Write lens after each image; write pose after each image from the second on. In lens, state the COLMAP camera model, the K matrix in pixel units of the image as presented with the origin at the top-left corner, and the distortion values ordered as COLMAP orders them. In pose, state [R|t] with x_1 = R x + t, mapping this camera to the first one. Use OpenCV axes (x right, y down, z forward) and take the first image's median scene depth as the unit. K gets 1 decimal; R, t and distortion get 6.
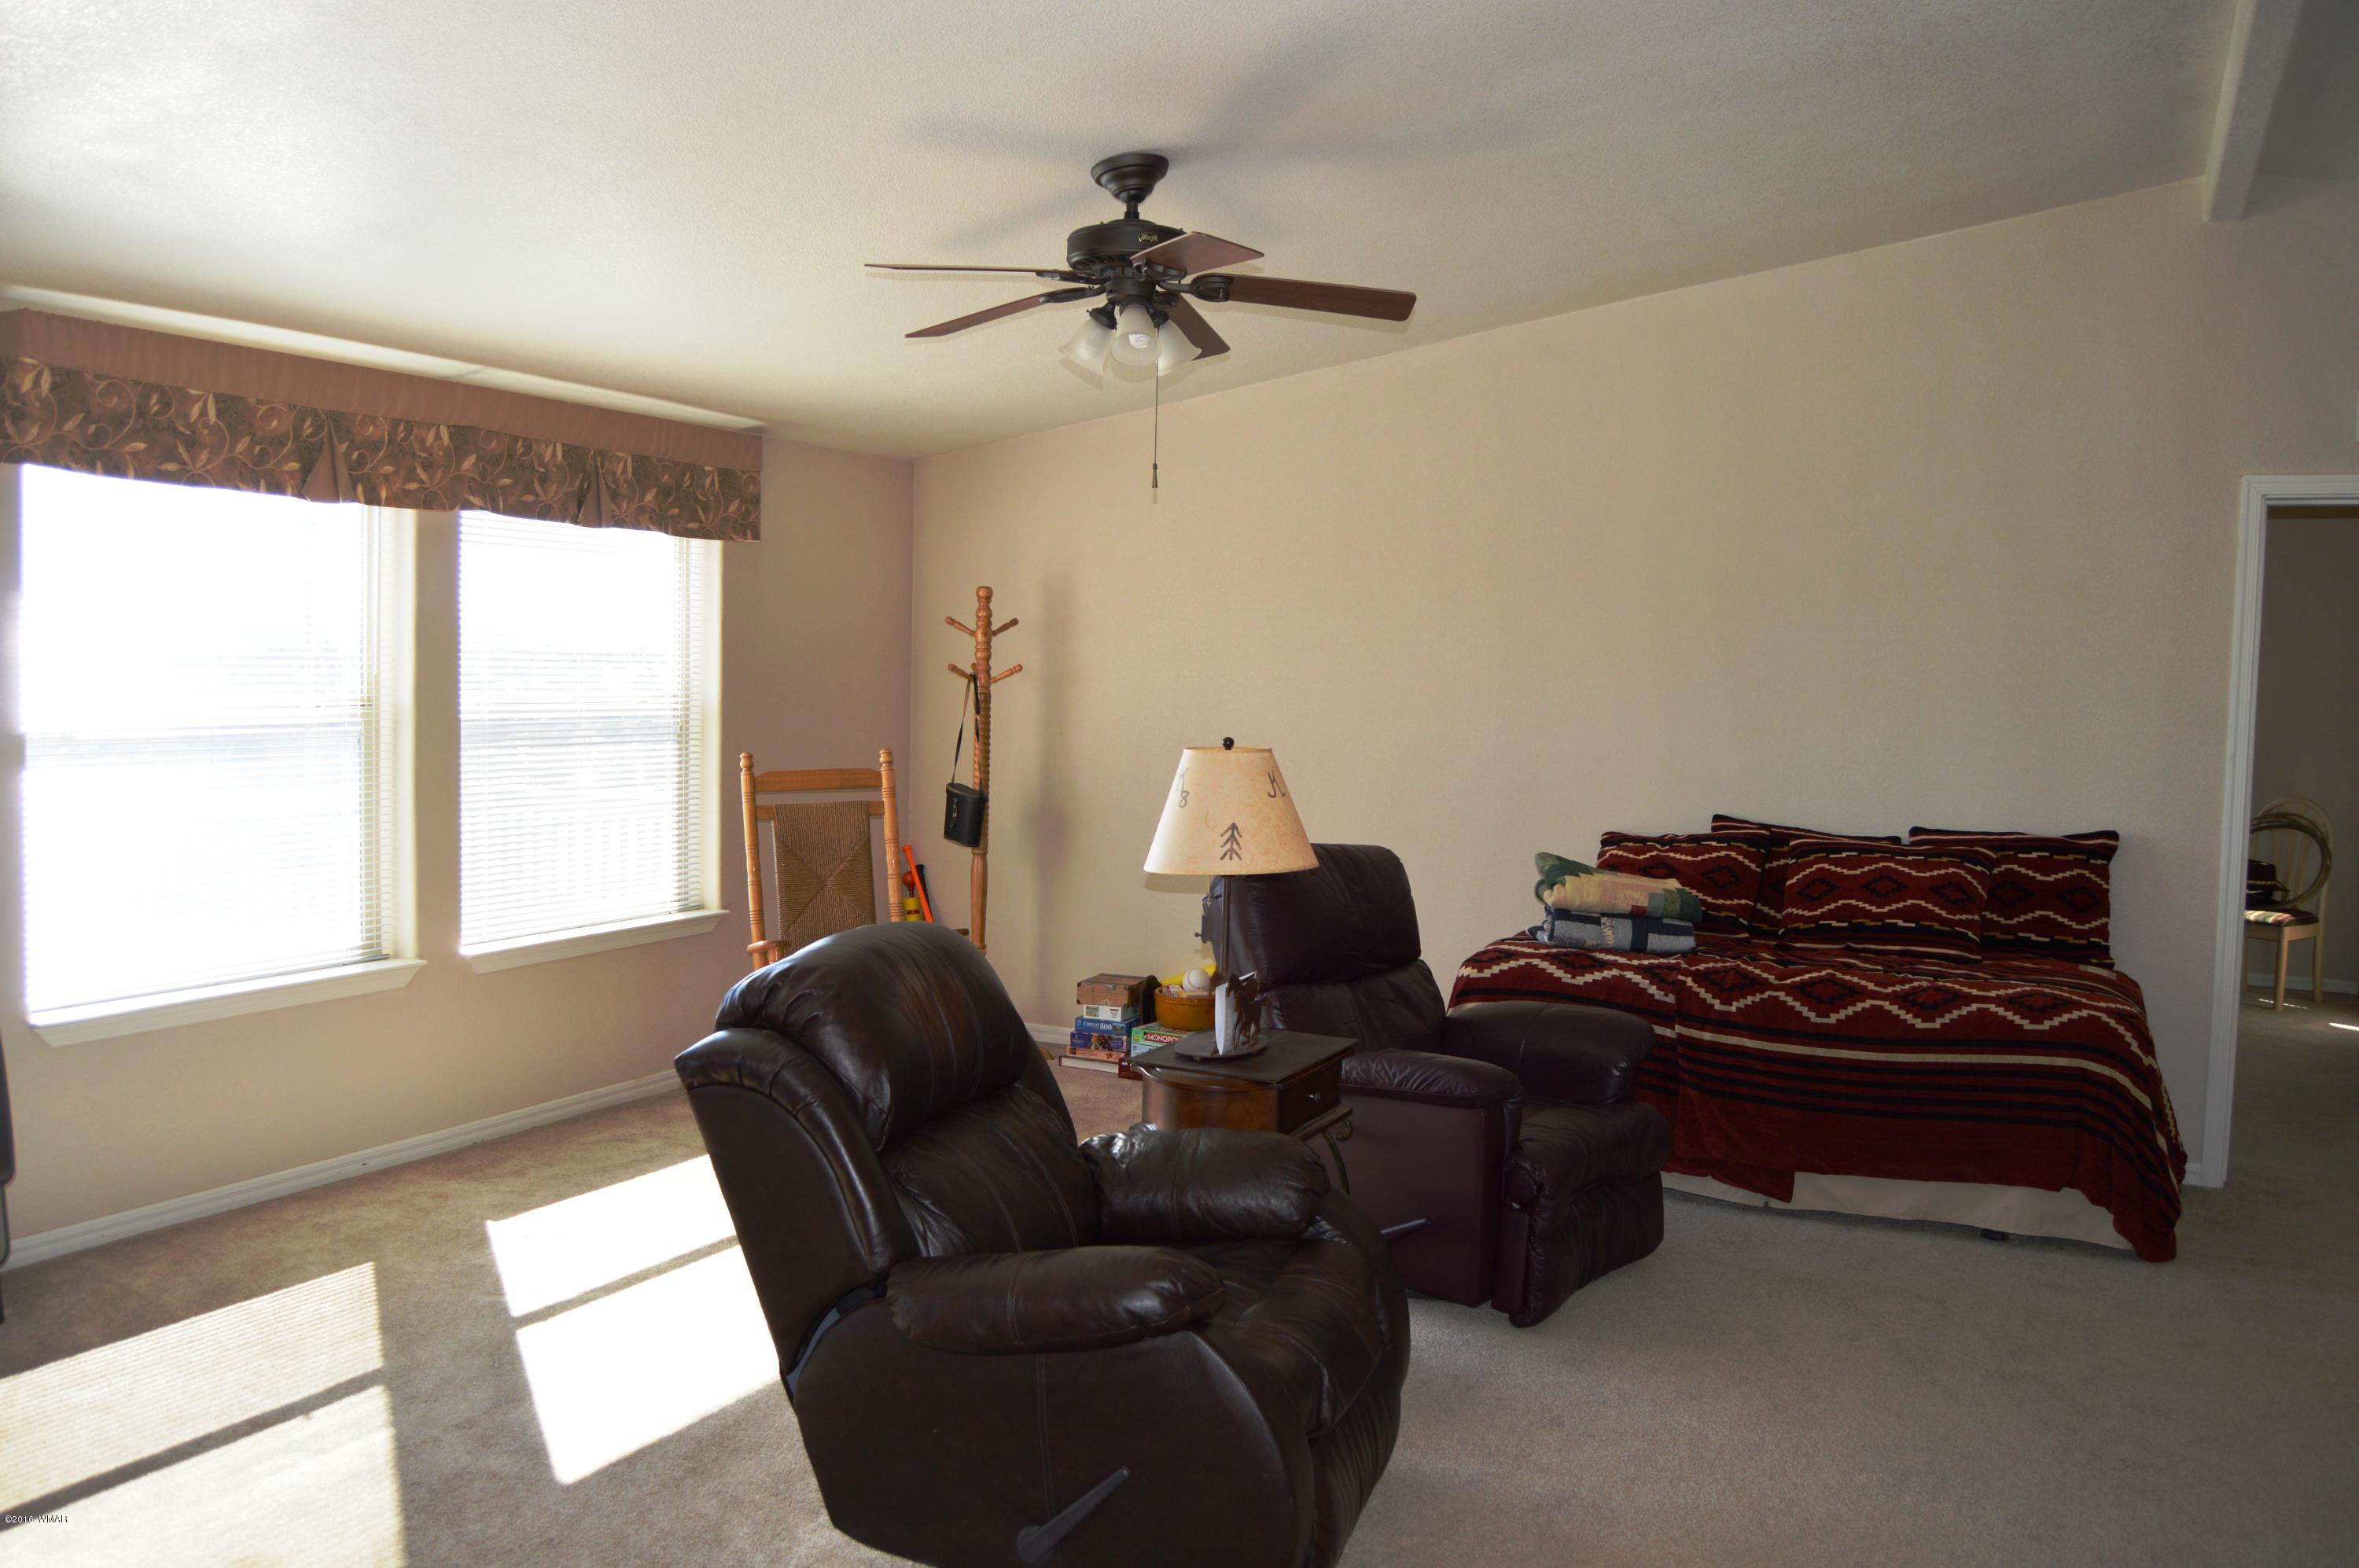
lens RADIAL K [[1874.5, 0, 1188.6], [0, 1874.5, 793.3], [0, 0, 1]] dist [-0.086461, 0.010348]
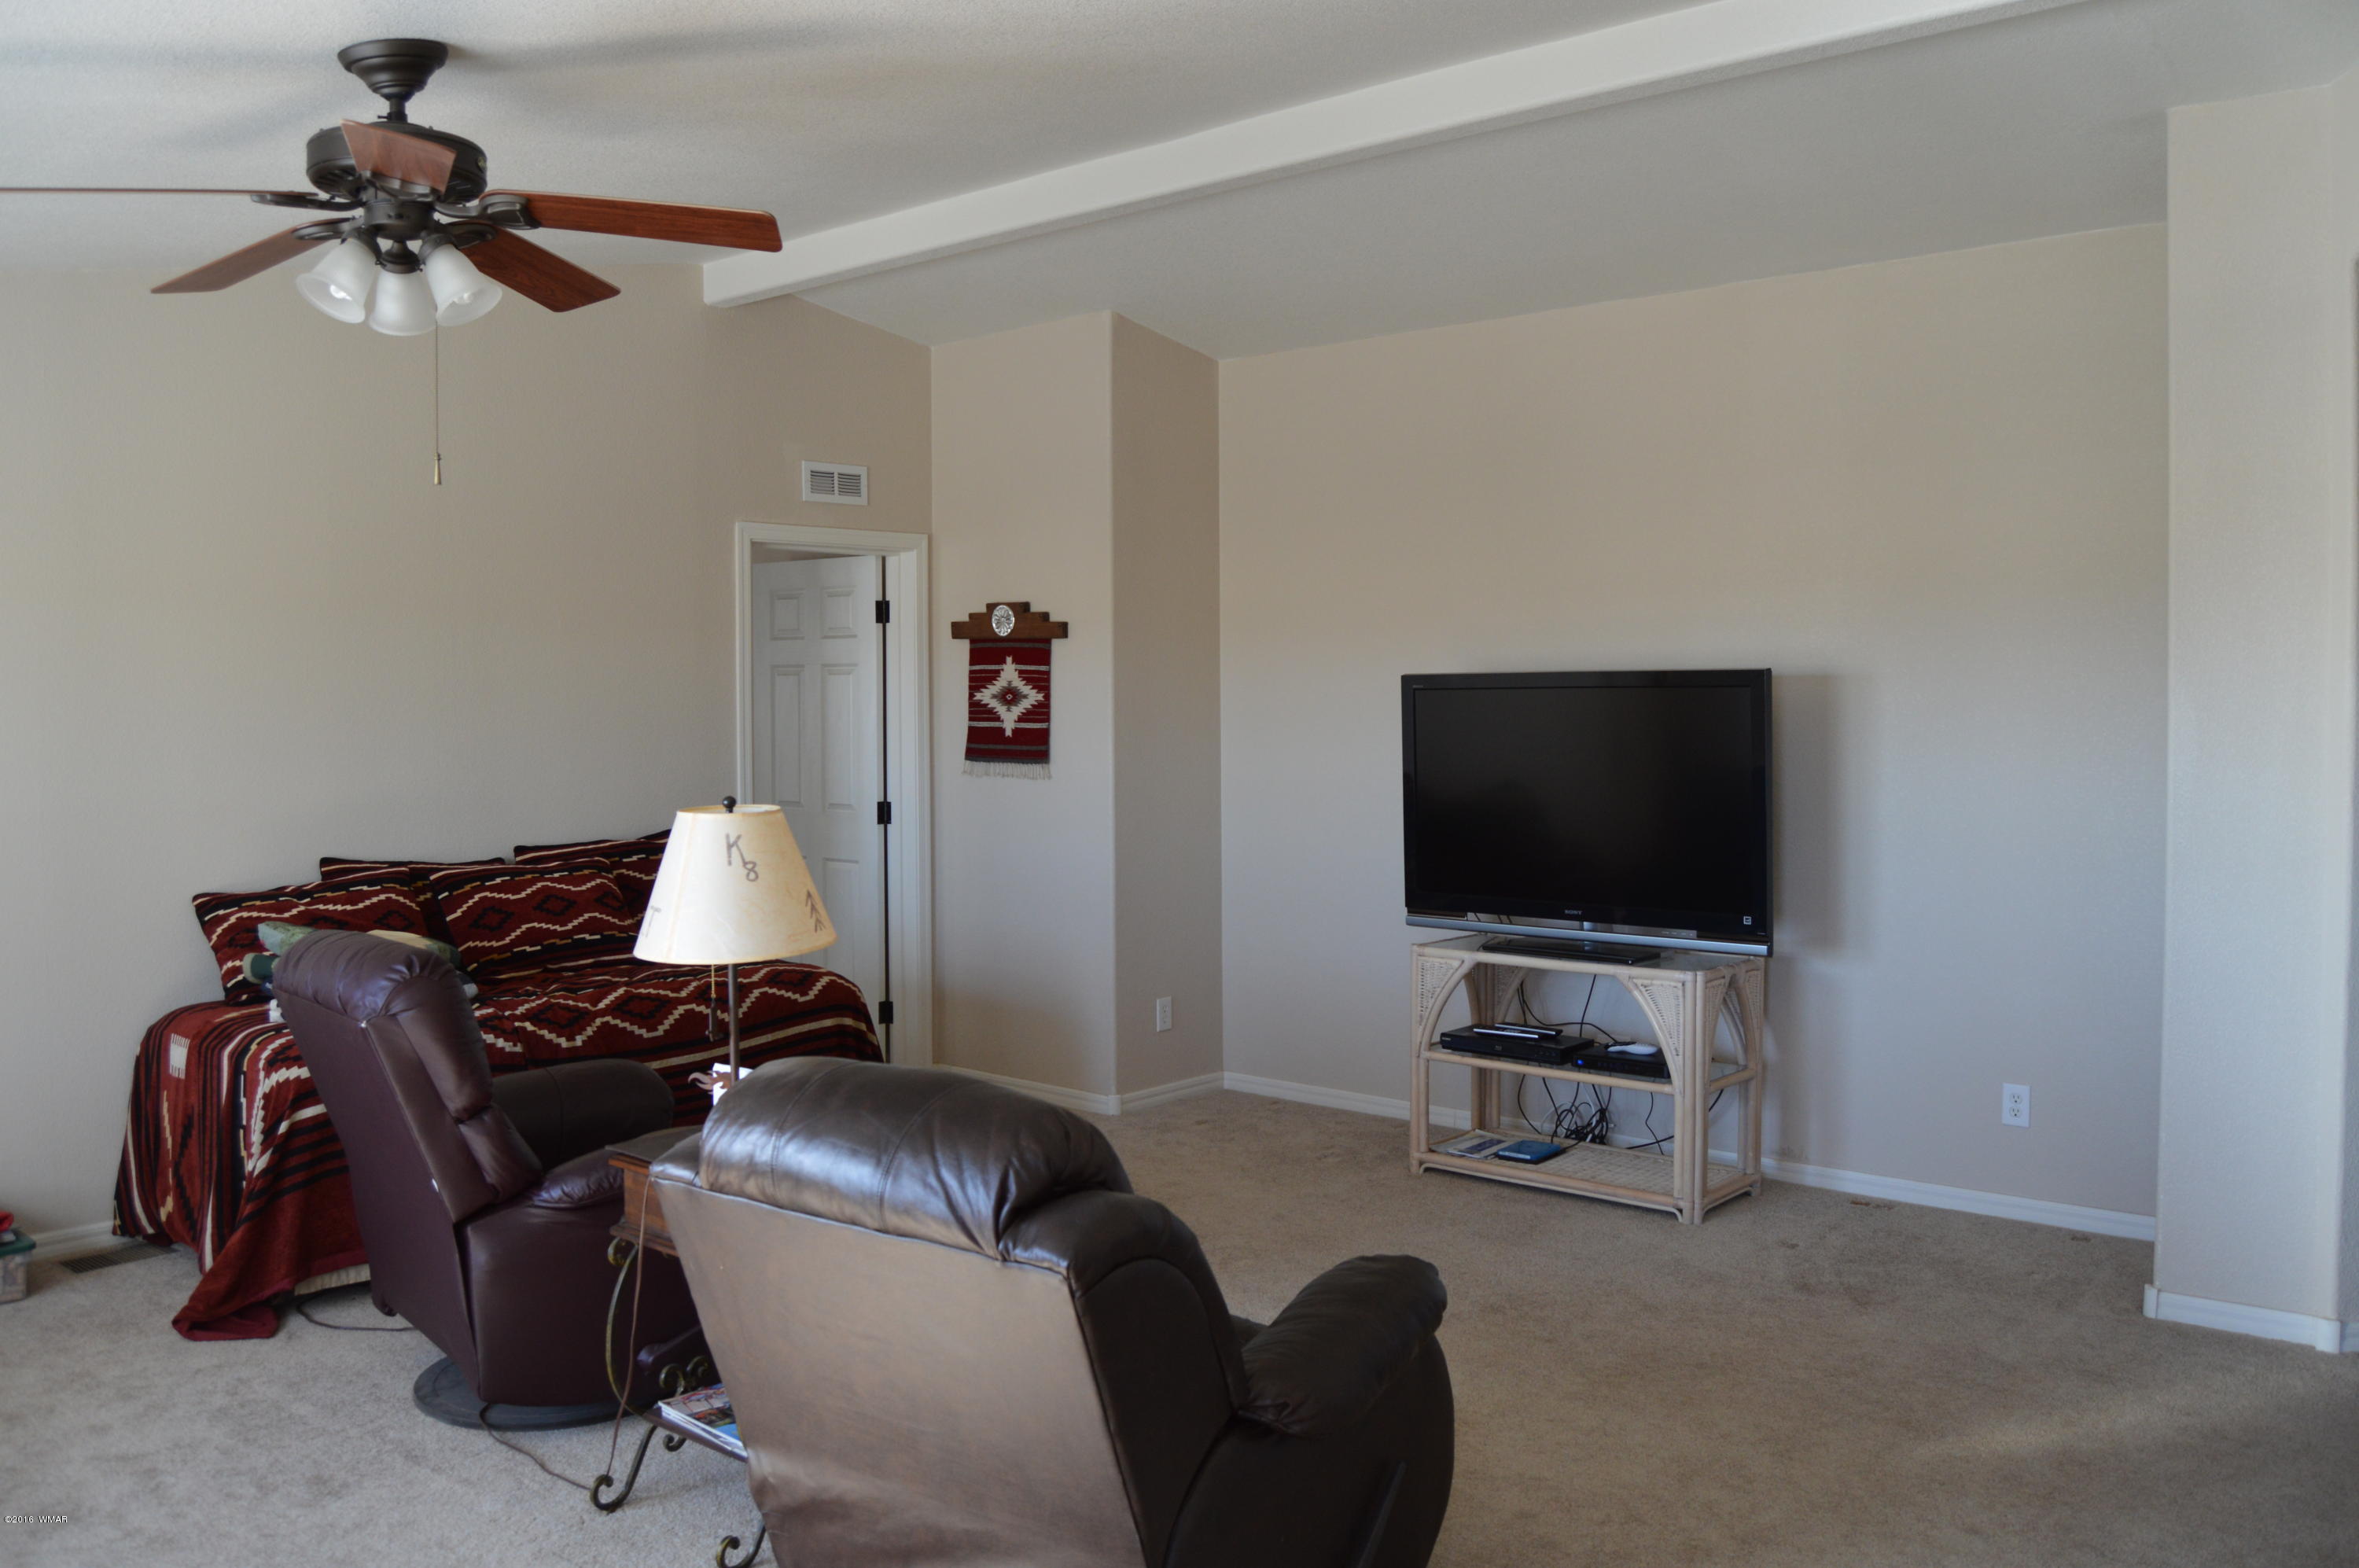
lens RADIAL K [[1851.4, 0, 1187.9], [0, 1851.4, 784.1], [0, 0, 1]] dist [-0.092651, 0.001507]
pose [[0.252978, -0.072385, 0.964760, -0.522626], [0.074891, 0.995670, 0.055066, -0.047173], [-0.964569, 0.058321, 0.257304, 0.412656]]
